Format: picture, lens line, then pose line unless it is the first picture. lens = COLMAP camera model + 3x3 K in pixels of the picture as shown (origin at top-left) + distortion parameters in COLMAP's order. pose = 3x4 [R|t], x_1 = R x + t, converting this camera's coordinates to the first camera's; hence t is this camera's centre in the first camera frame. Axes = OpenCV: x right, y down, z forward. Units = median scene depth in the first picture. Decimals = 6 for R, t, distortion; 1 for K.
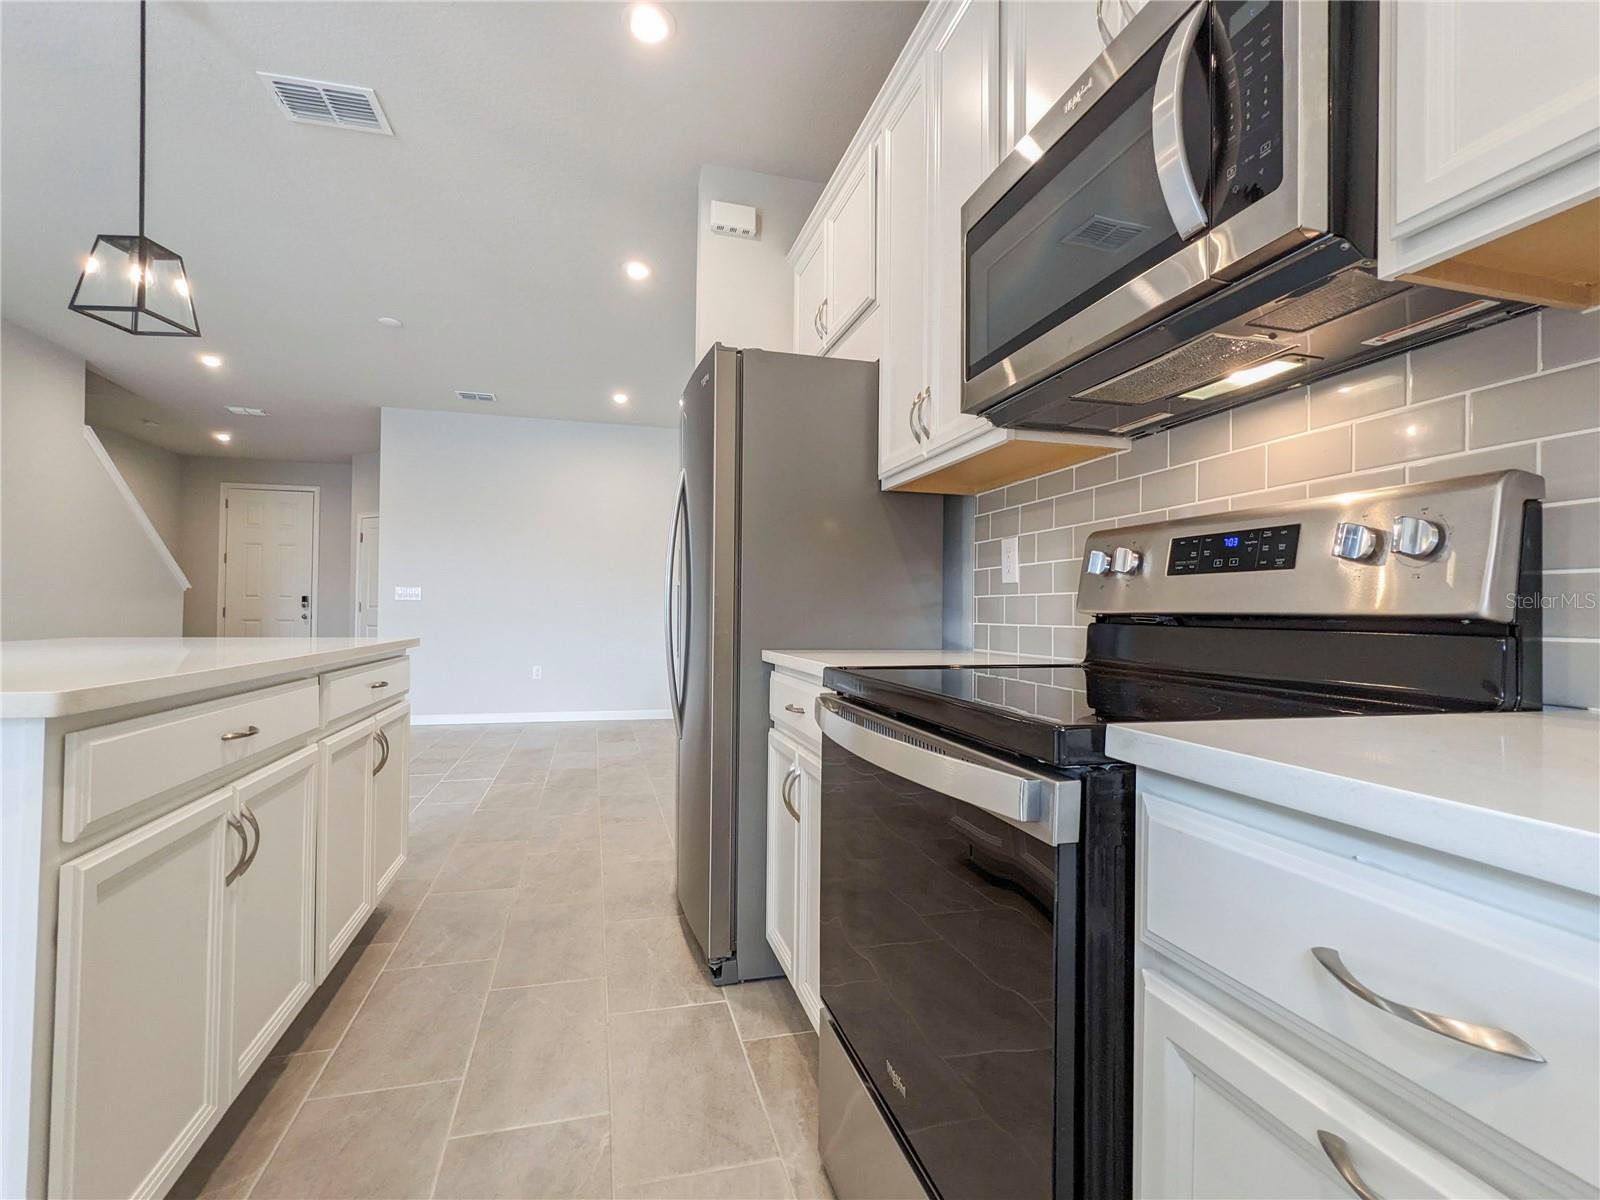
lens RADIAL K [[769.7, 0, 805.5], [0, 769.7, 601.6], [0, 0, 1]] dist [0.002552, 0.000658]
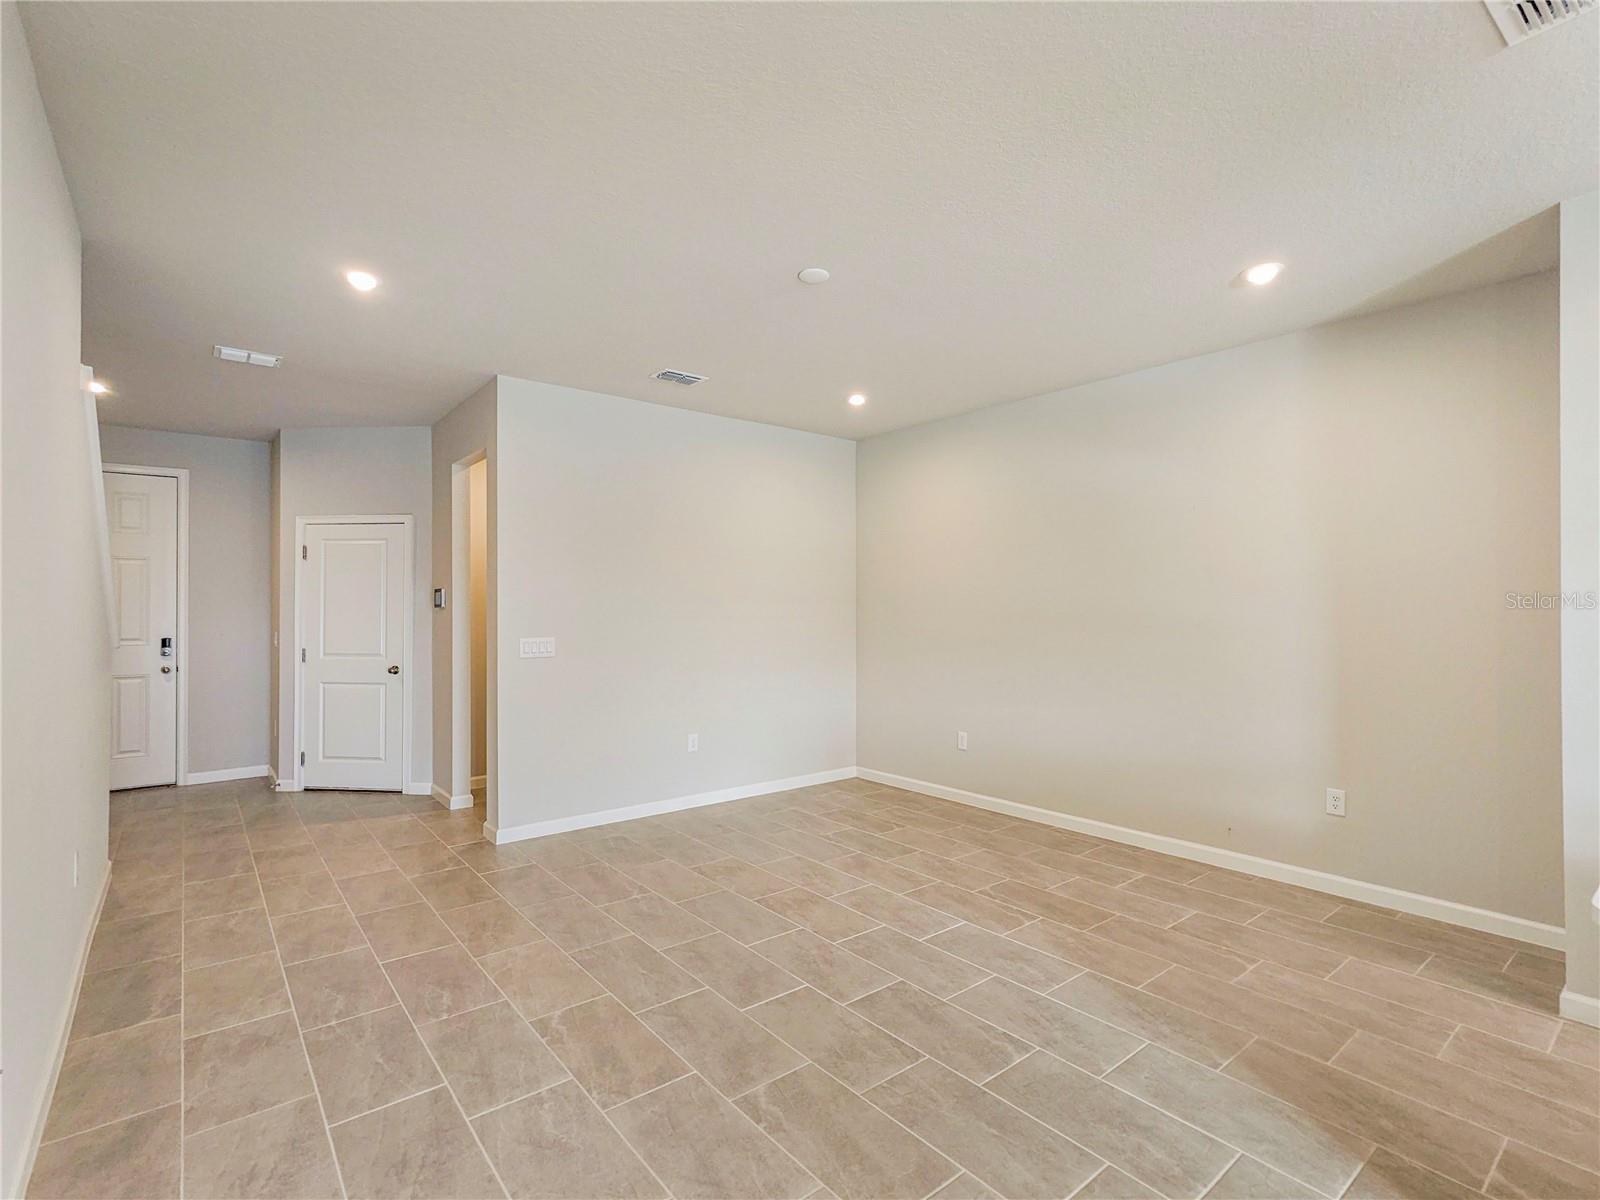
lens RADIAL K [[769.7, 0, 805.5], [0, 769.7, 601.6], [0, 0, 1]] dist [0.002552, 0.000658]
pose [[0.917321, -0.009305, 0.398040, -0.465311], [0.005347, 0.999925, 0.011053, -0.047536], [-0.398112, -0.008011, 0.917302, 0.215596]]
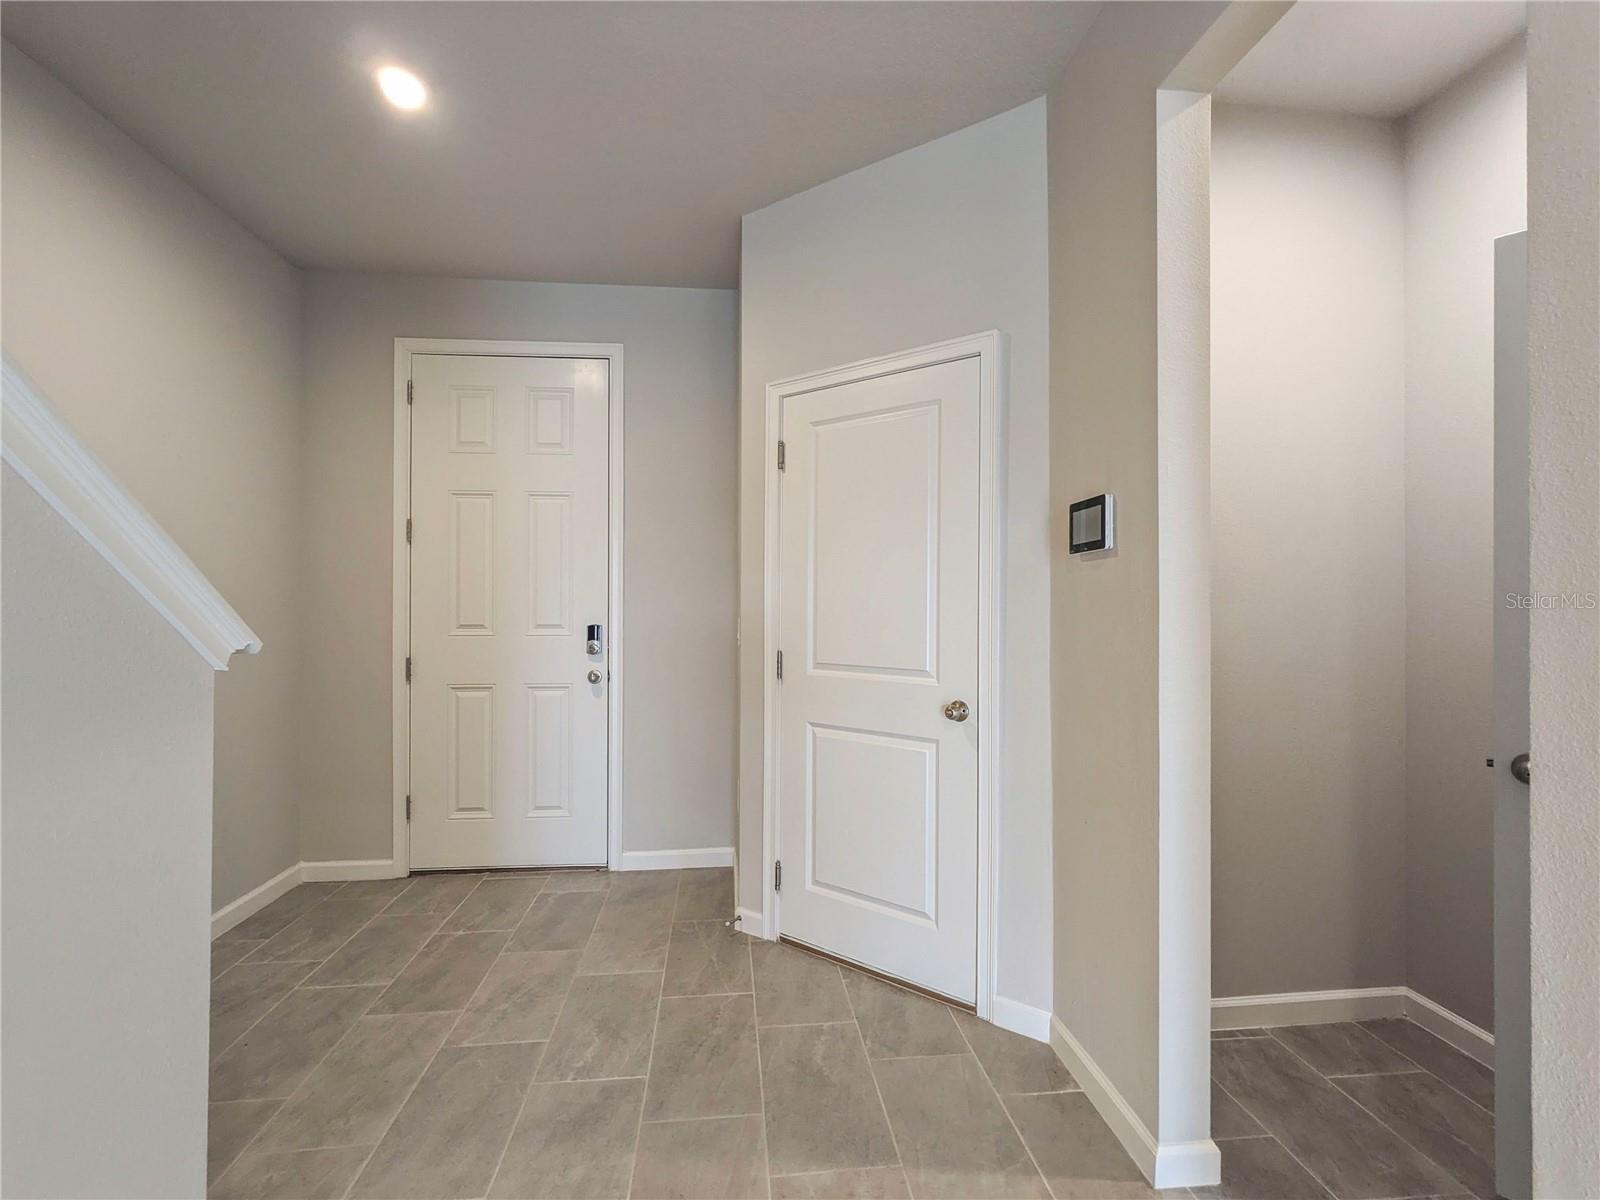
lens RADIAL K [[769.7, 0, 805.5], [0, 769.7, 601.6], [0, 0, 1]] dist [0.002552, 0.000658]
pose [[0.987048, -0.009220, -0.160160, -0.539678], [0.010876, 0.999896, 0.009469, -0.024358], [0.160056, -0.011088, 0.987046, 0.708783]]
